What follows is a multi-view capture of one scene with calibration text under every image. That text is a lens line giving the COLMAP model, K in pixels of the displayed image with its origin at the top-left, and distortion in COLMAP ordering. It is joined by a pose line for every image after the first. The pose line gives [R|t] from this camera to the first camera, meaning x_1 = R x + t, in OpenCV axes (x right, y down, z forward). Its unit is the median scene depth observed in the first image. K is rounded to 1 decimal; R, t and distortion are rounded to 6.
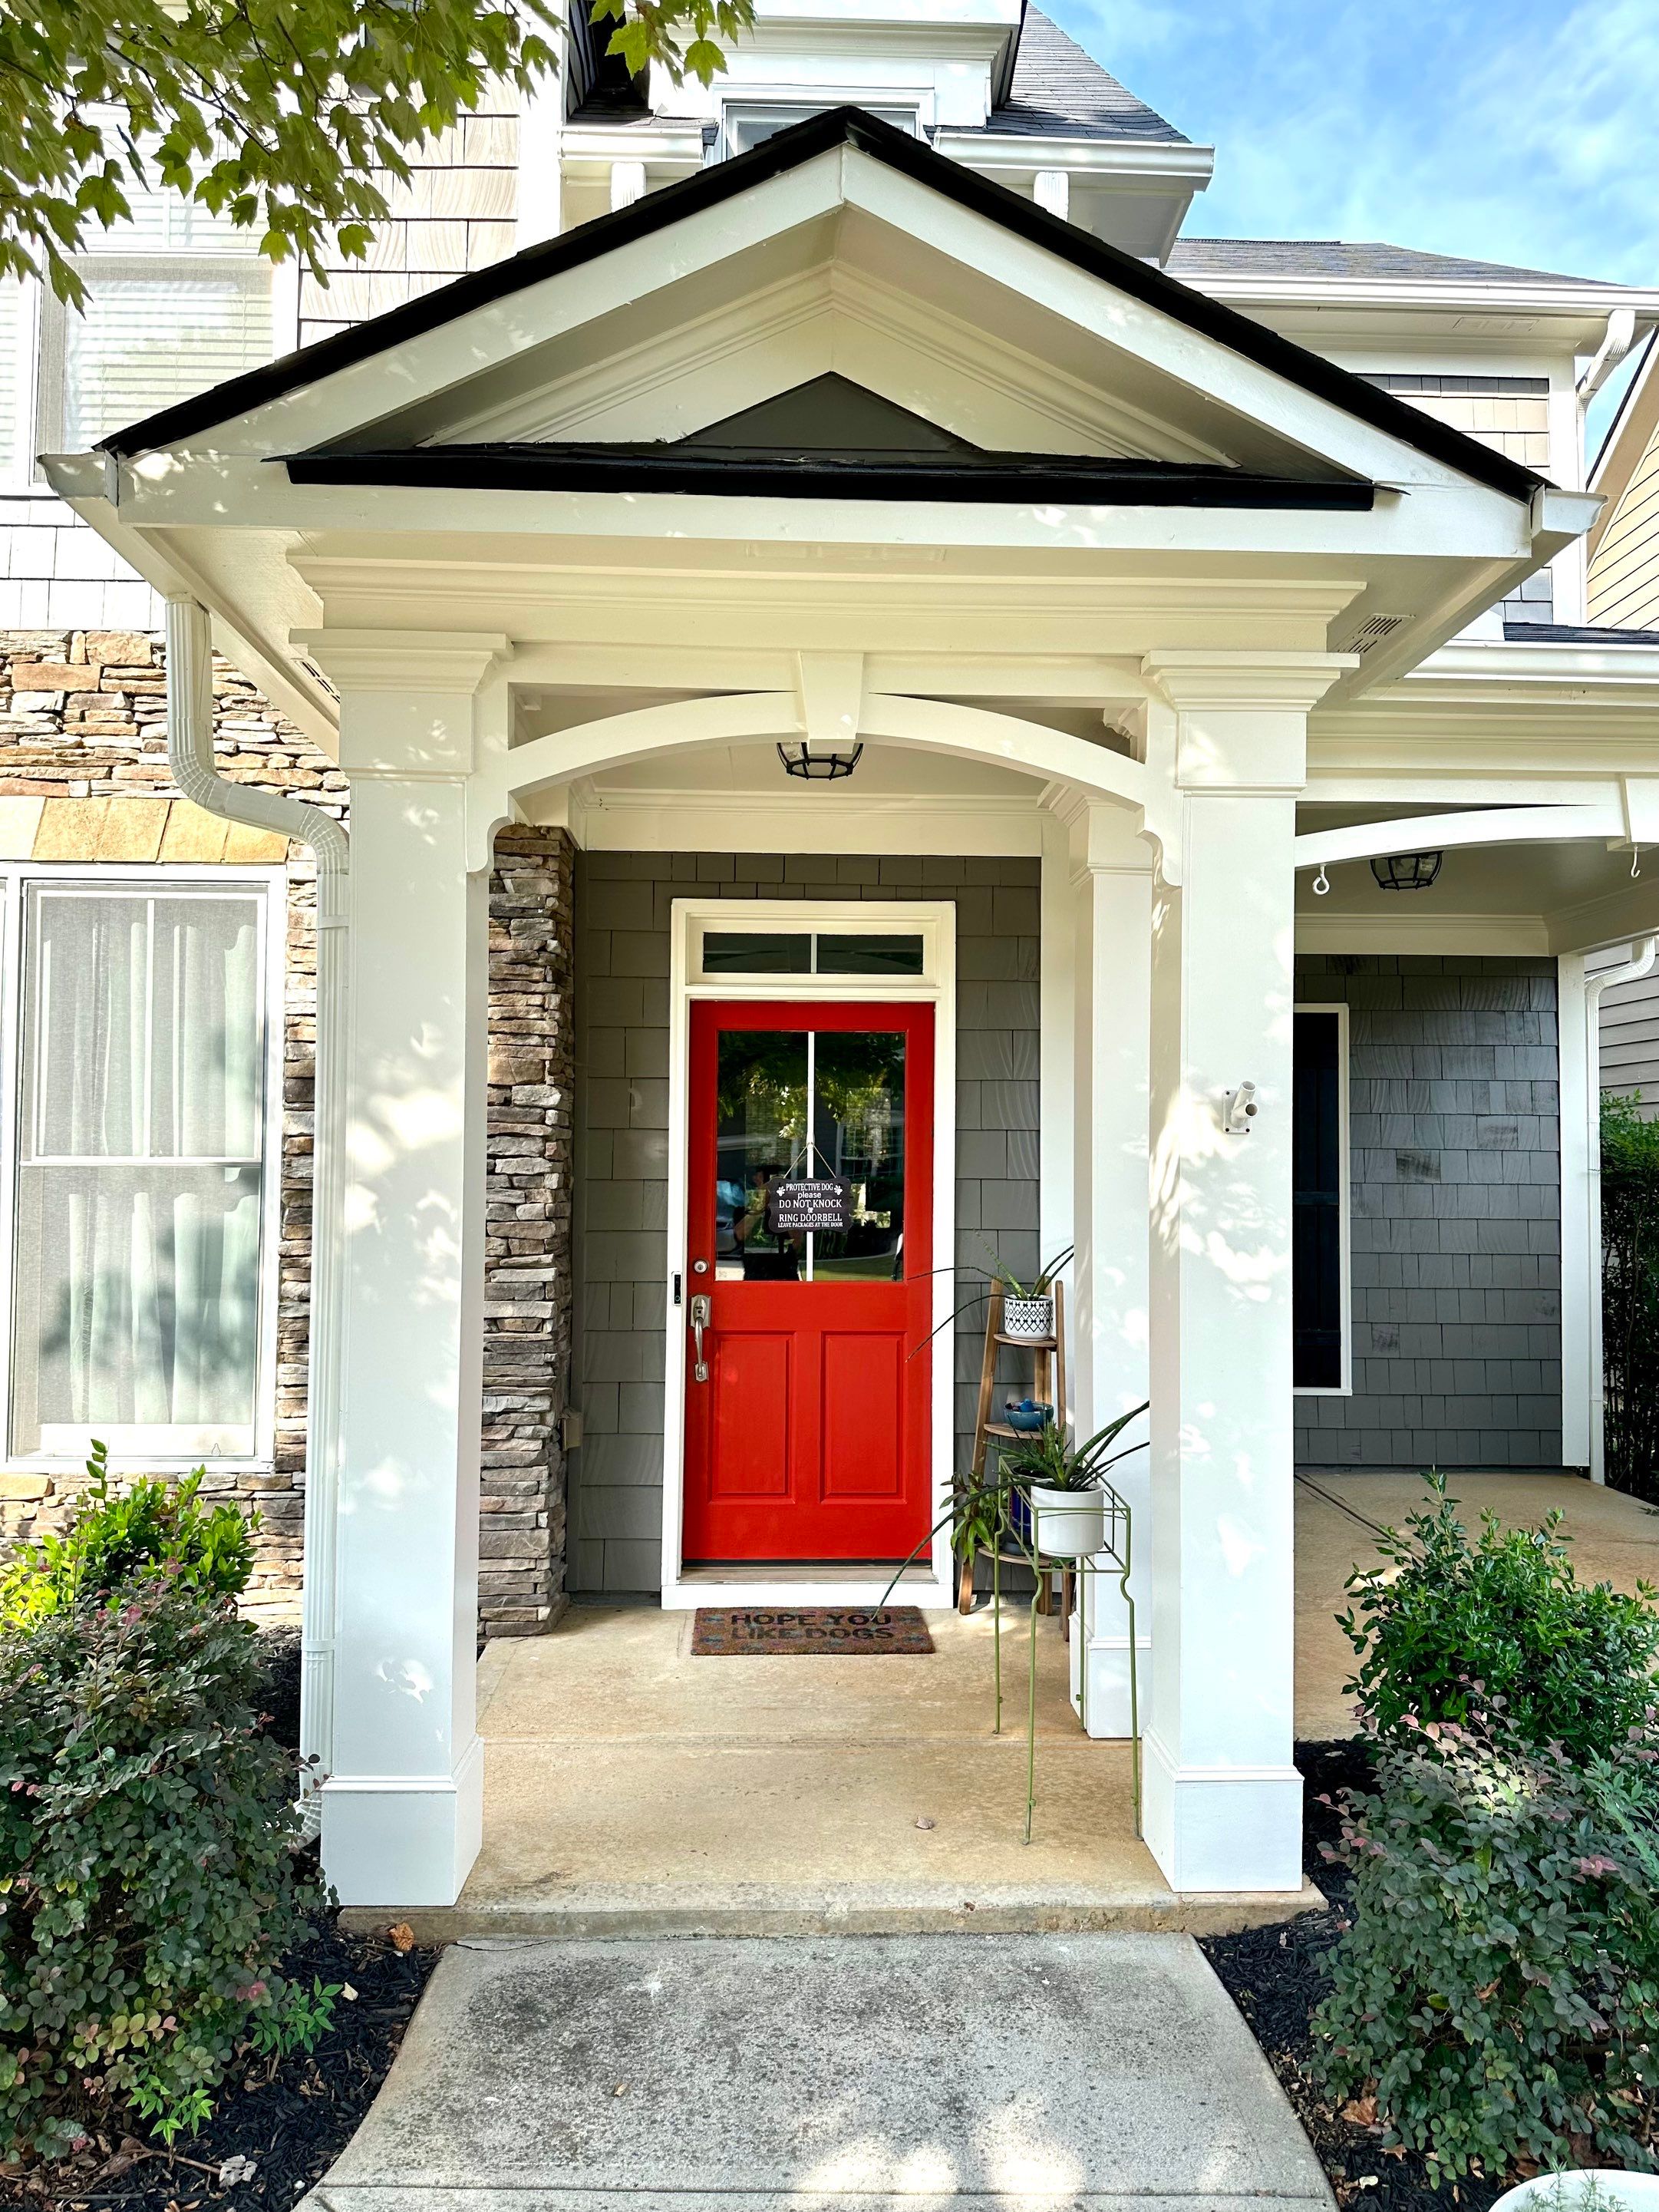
lens RADIAL K [[1561.6, 0, 816.7], [0, 1561.6, 1108.5], [0, 0, 1]] dist [0.062269, -0.067397]
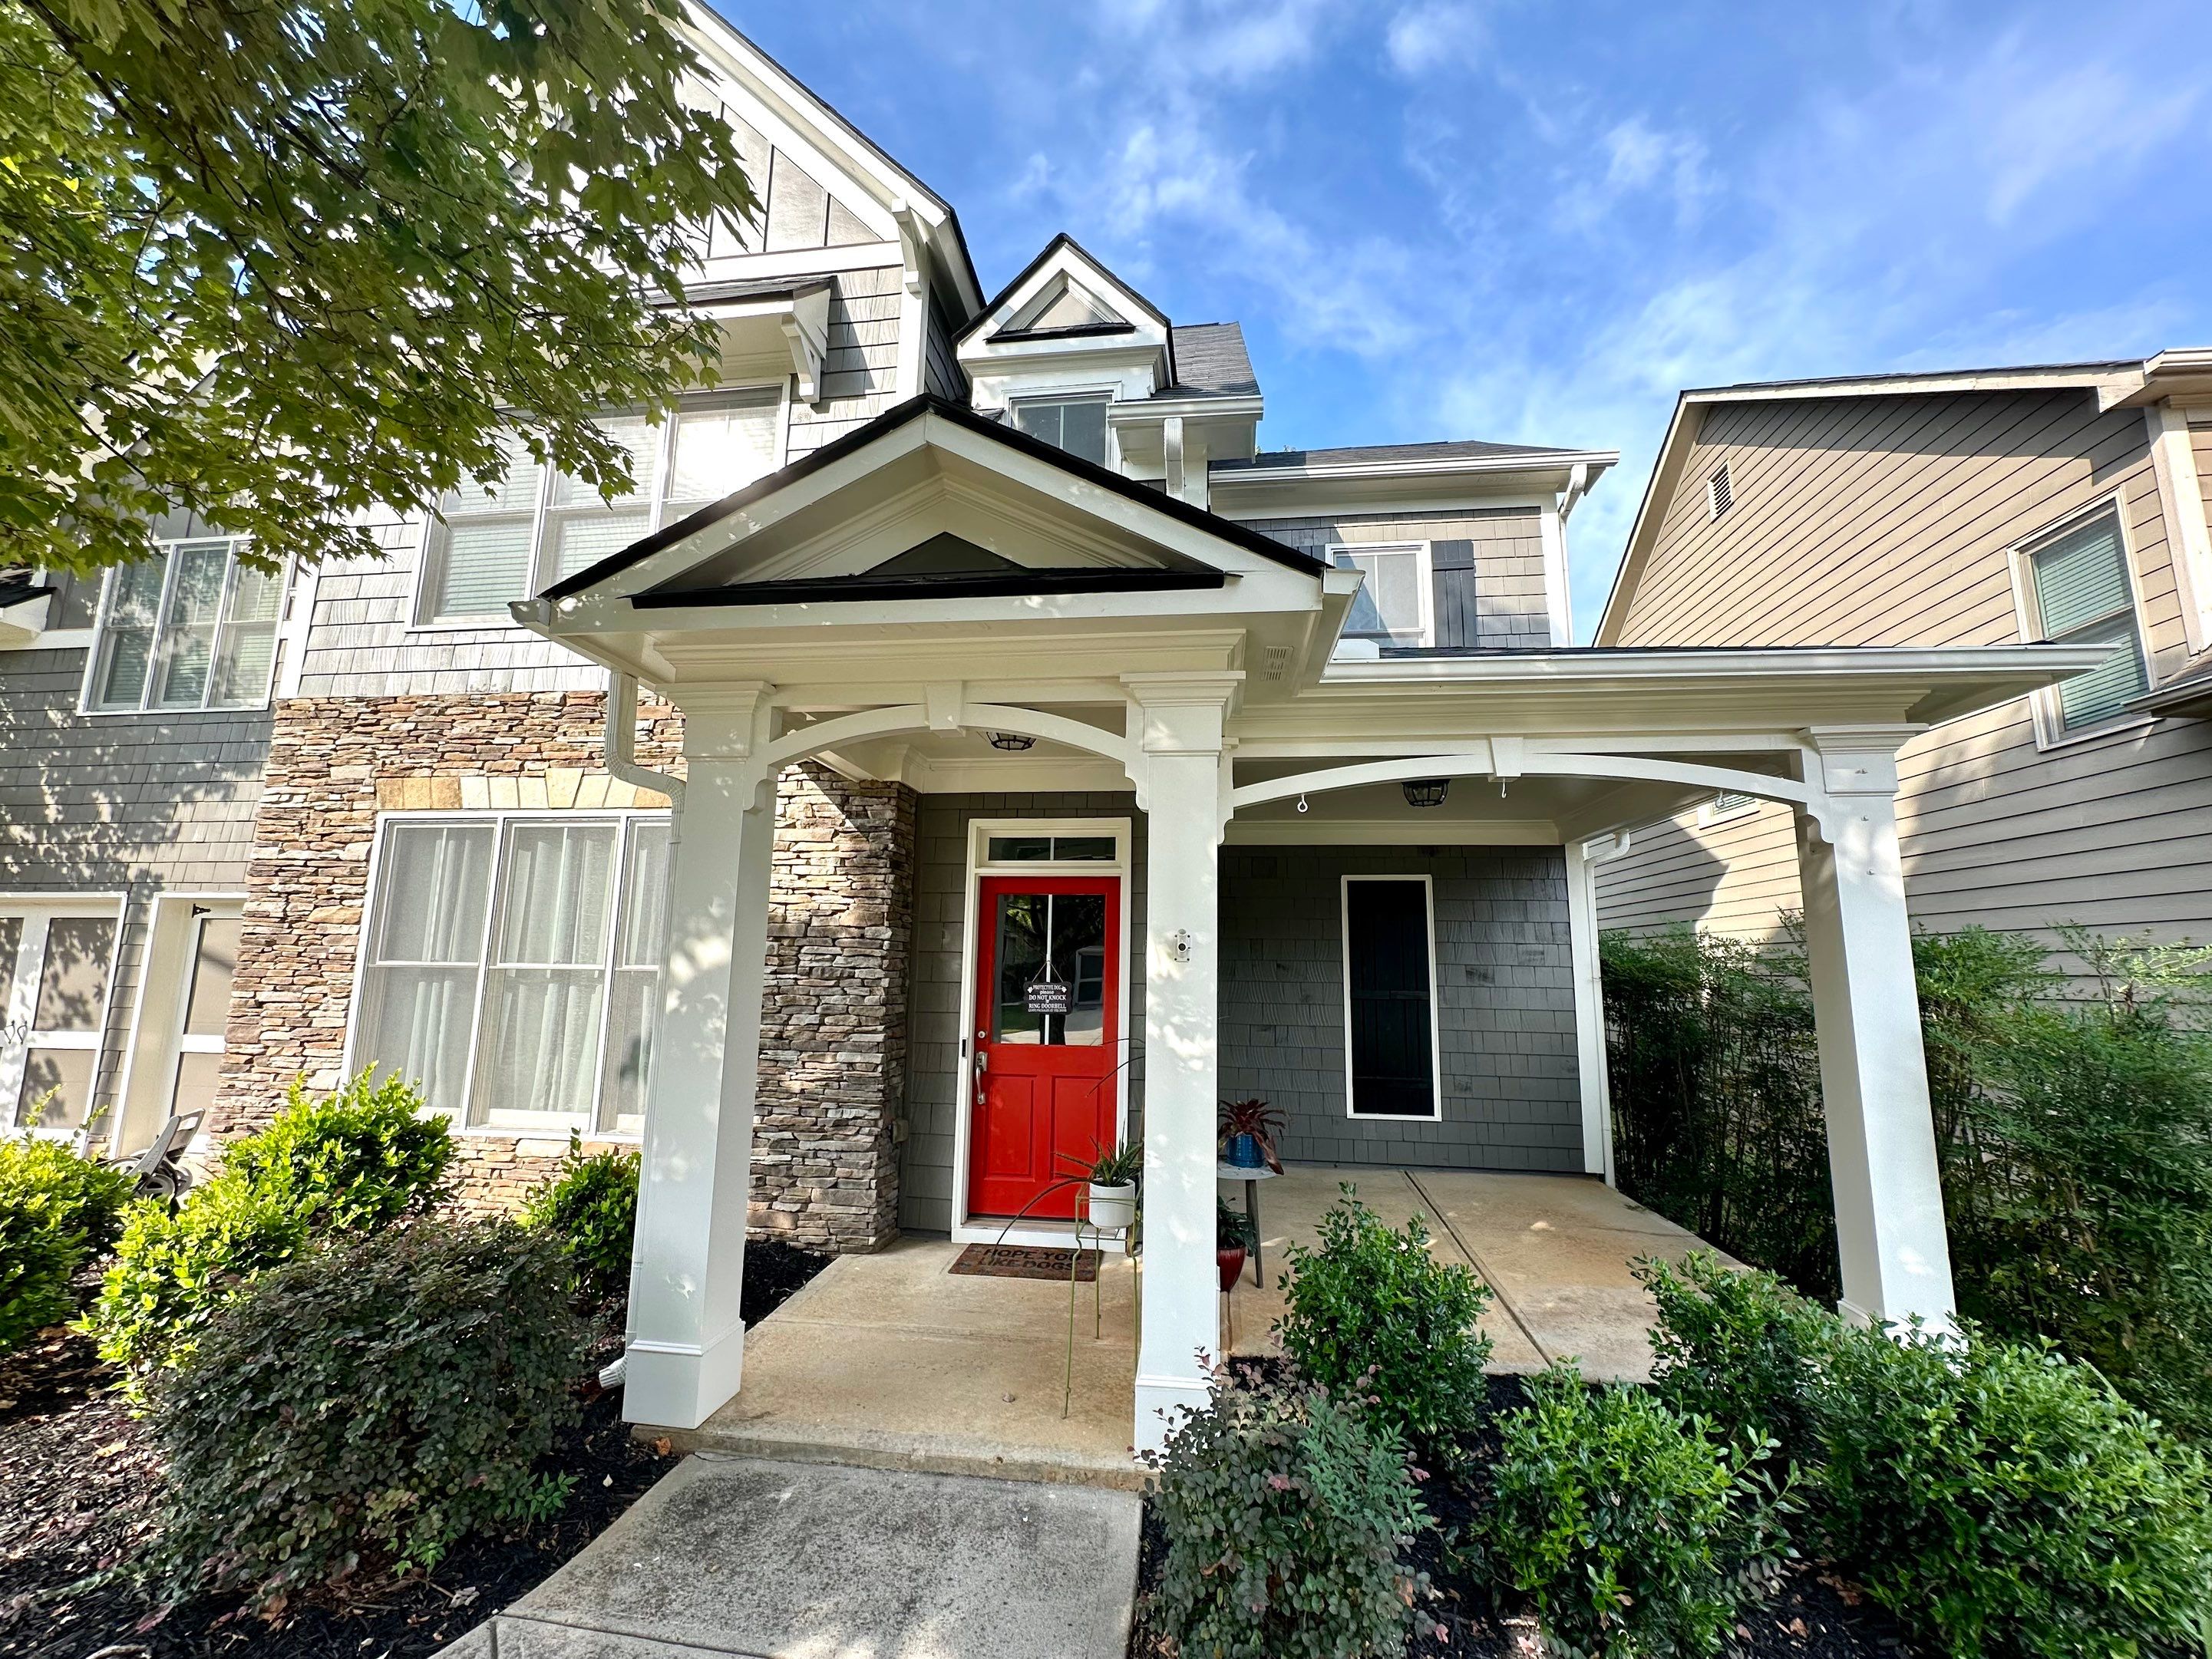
lens RADIAL K [[887.5, 0, 1100.0], [0, 887.5, 828.3], [0, 0, 1]] dist [0.000861, 0.000496]
pose [[0.986618, -0.016601, -0.162204, 0.252610], [-0.002167, 0.993381, -0.114847, -0.012068], [0.163037, 0.113661, 0.980051, 0.059274]]
